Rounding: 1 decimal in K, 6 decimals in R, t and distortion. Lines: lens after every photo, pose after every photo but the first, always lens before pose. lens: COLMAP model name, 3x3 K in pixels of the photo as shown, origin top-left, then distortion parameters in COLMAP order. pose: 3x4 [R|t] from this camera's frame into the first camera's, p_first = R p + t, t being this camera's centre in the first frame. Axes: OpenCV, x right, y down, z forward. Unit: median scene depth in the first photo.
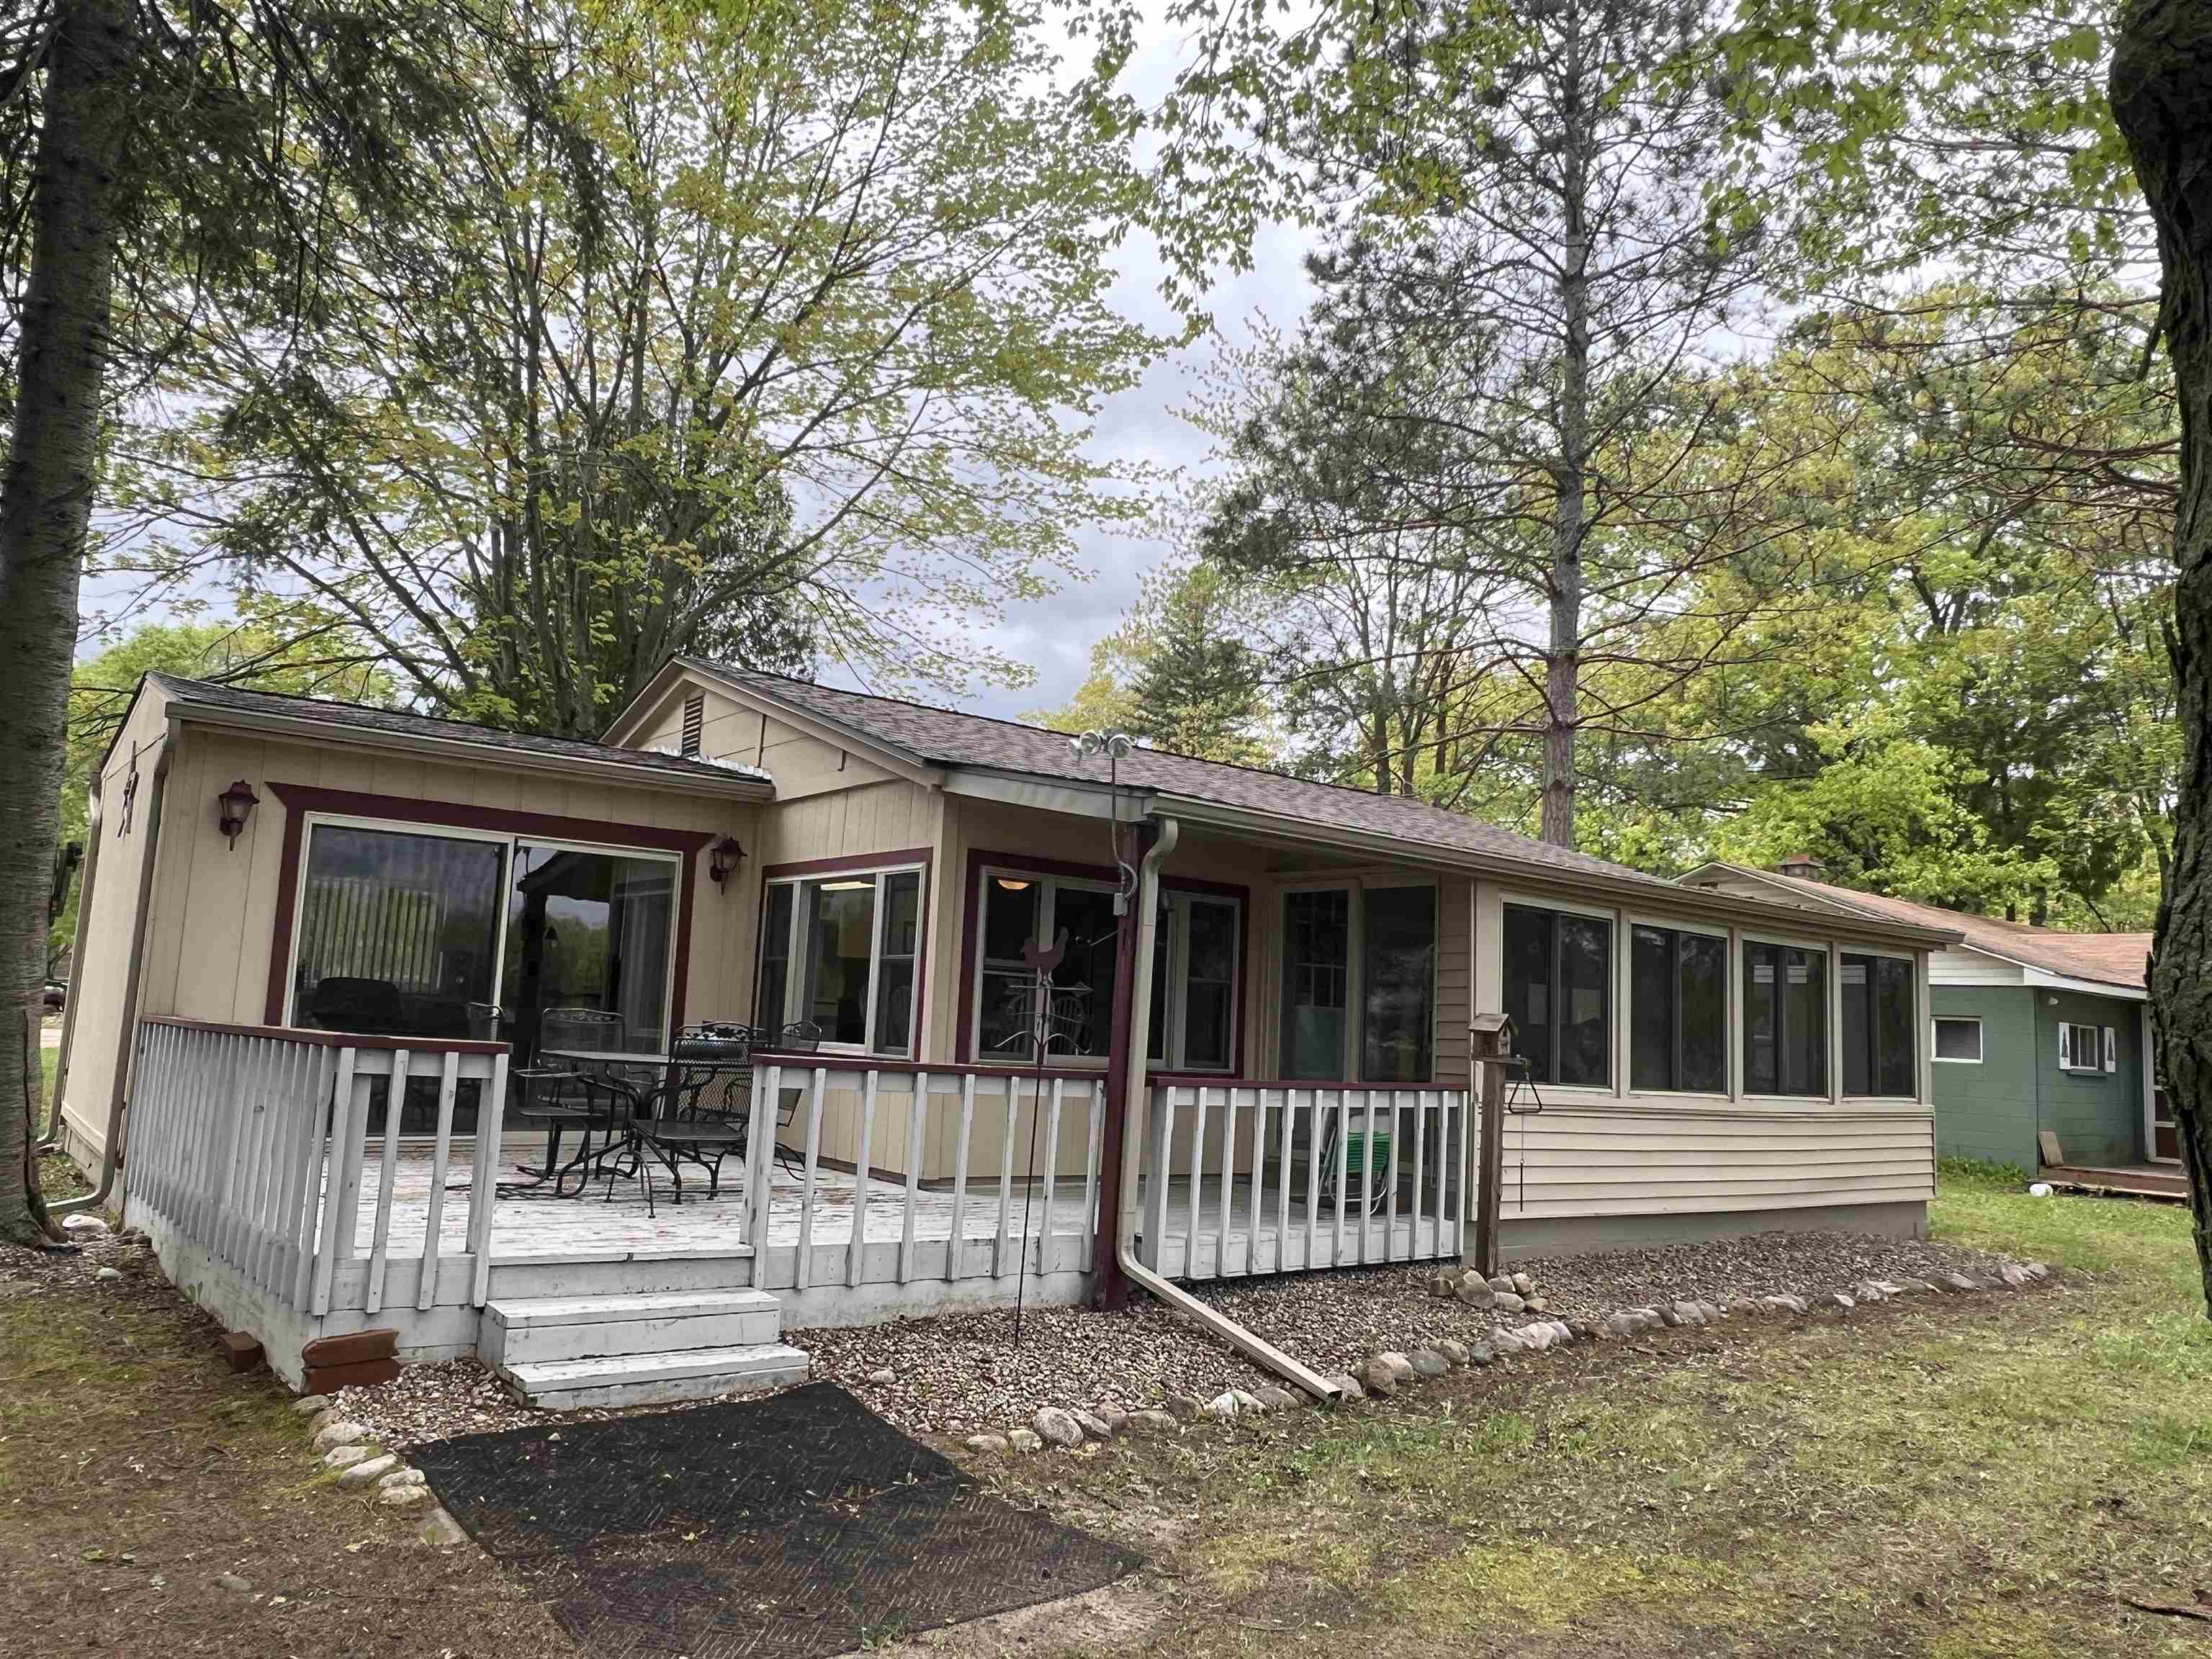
lens RADIAL K [[1532.0, 0, 1084.4], [0, 1532.0, 838.6], [0, 0, 1]] dist [-0.003370, -0.001923]
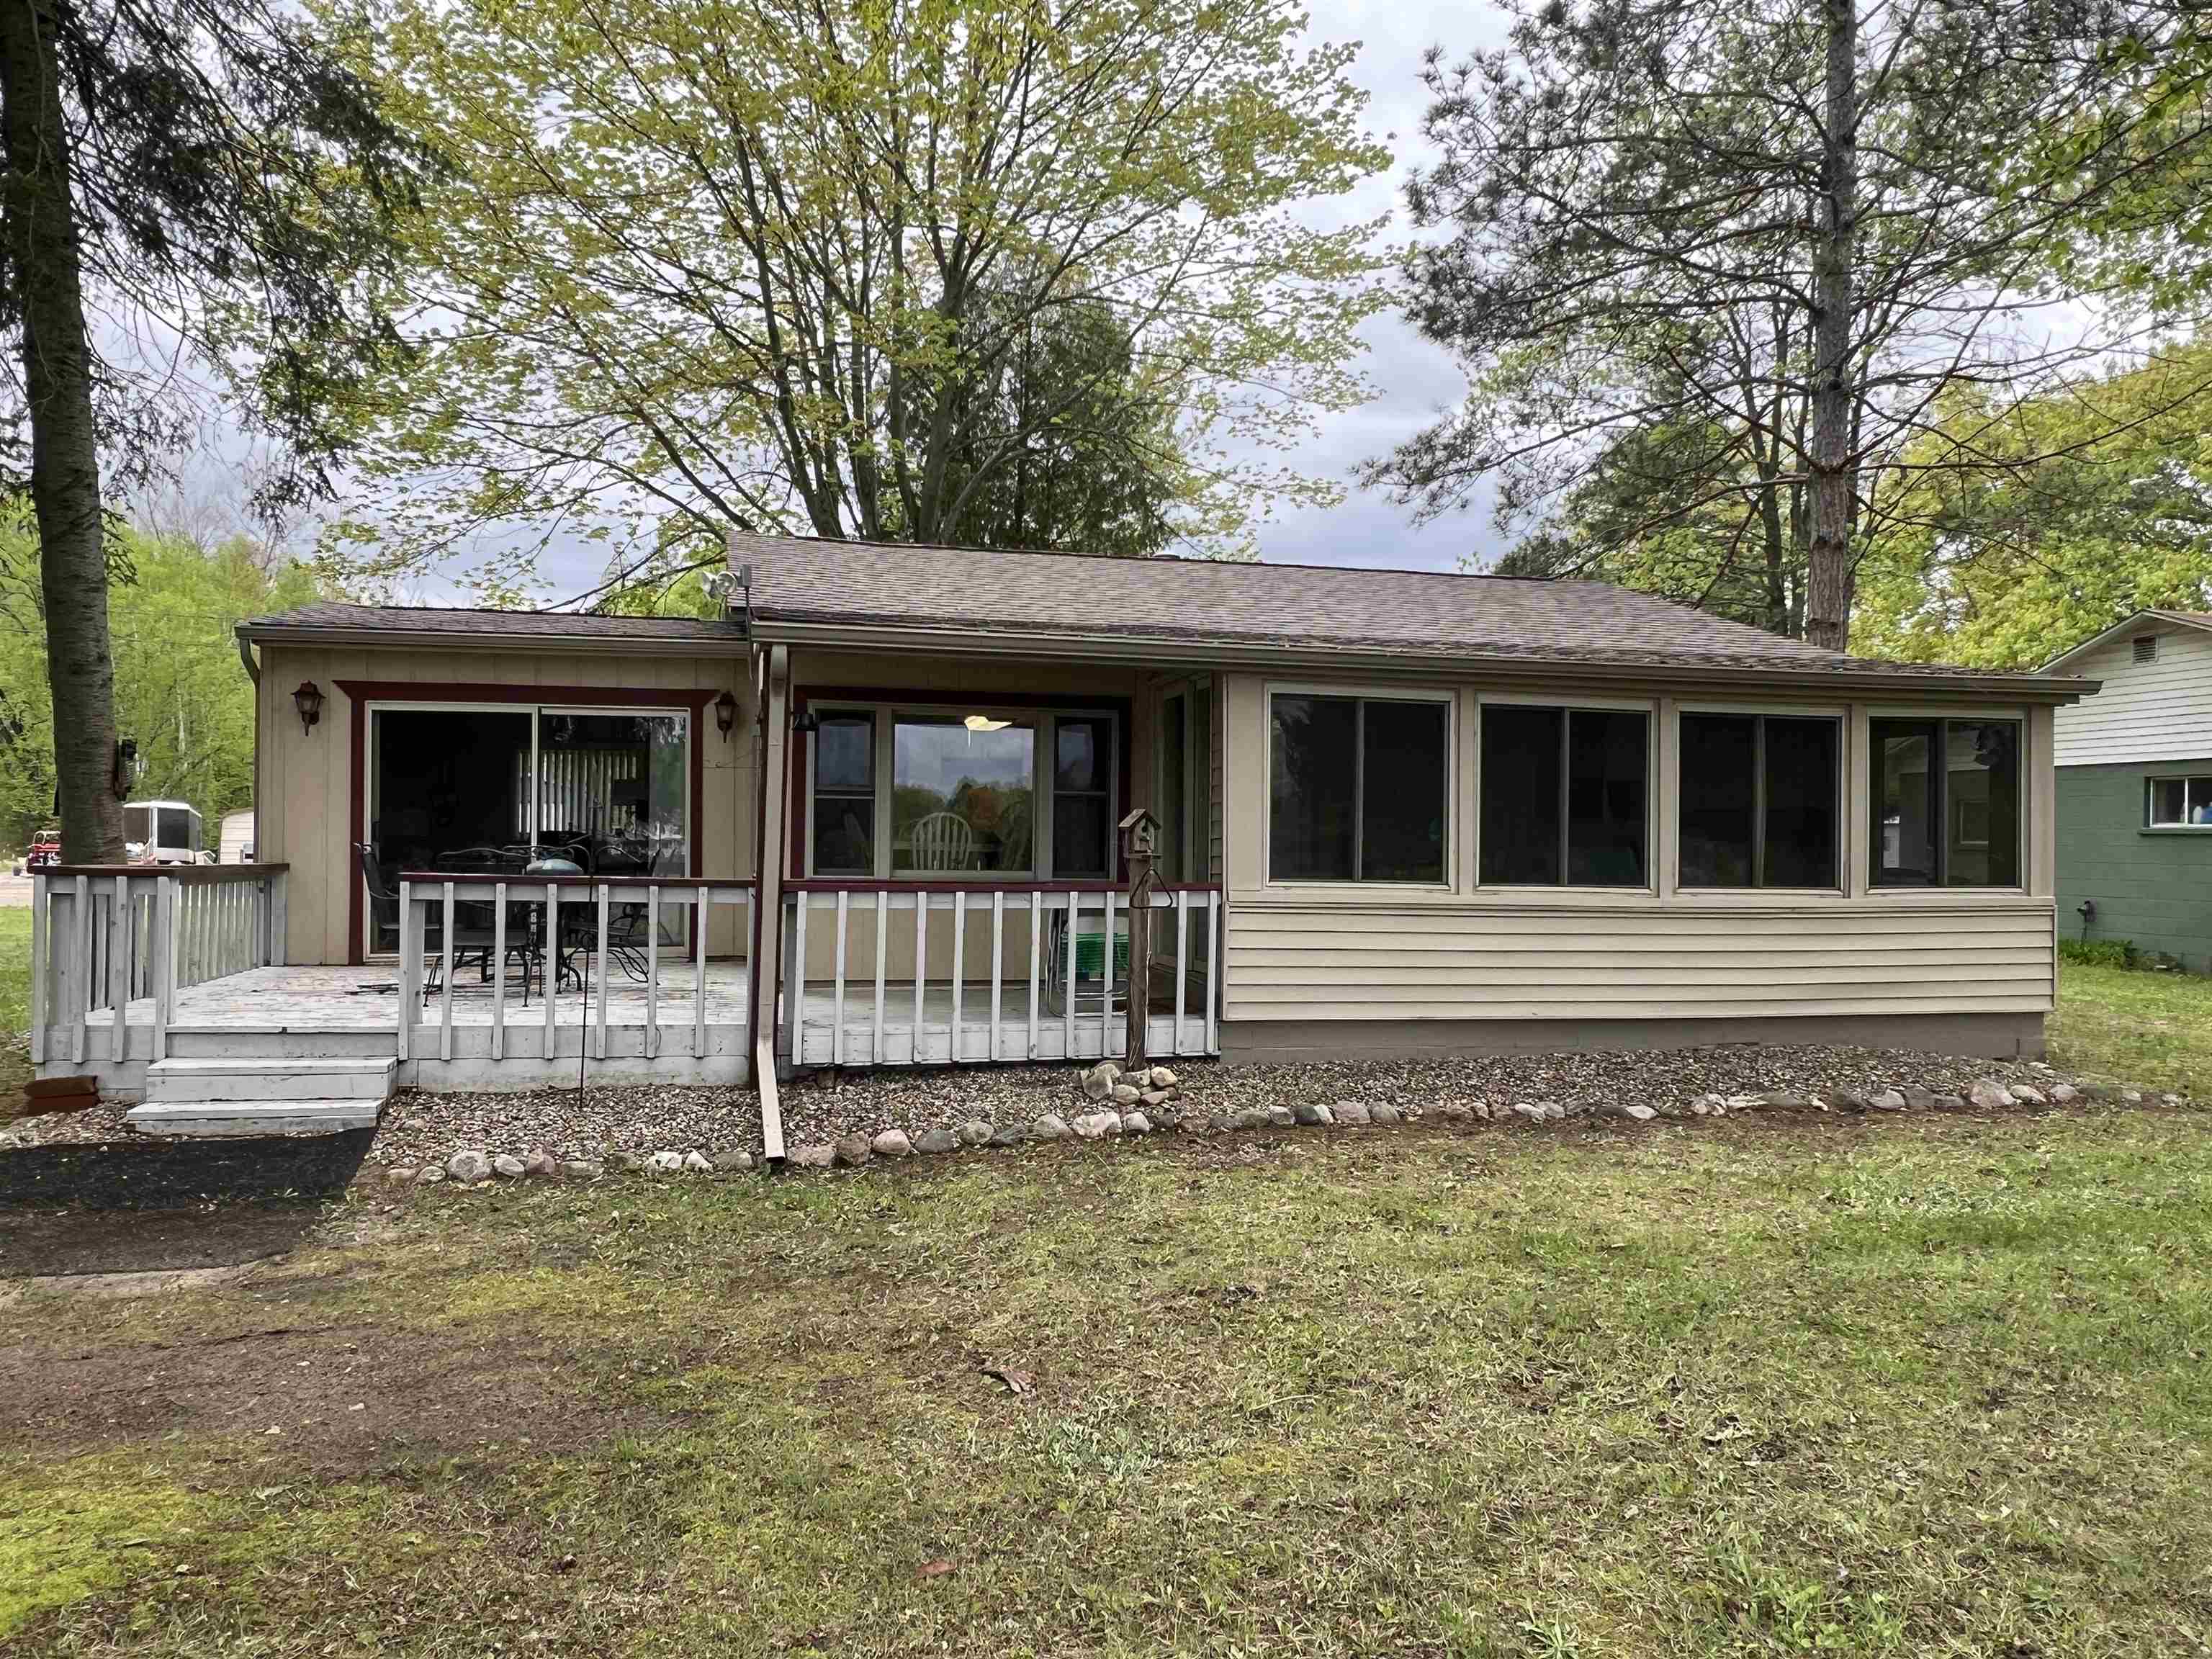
lens RADIAL K [[1532.0, 0, 1084.4], [0, 1532.0, 838.6], [0, 0, 1]] dist [-0.003370, -0.001923]
pose [[0.906498, -0.044605, -0.419846, 0.487665], [0.087853, 0.992566, 0.084233, 0.035636], [0.412968, -0.113242, 0.903678, 0.072550]]
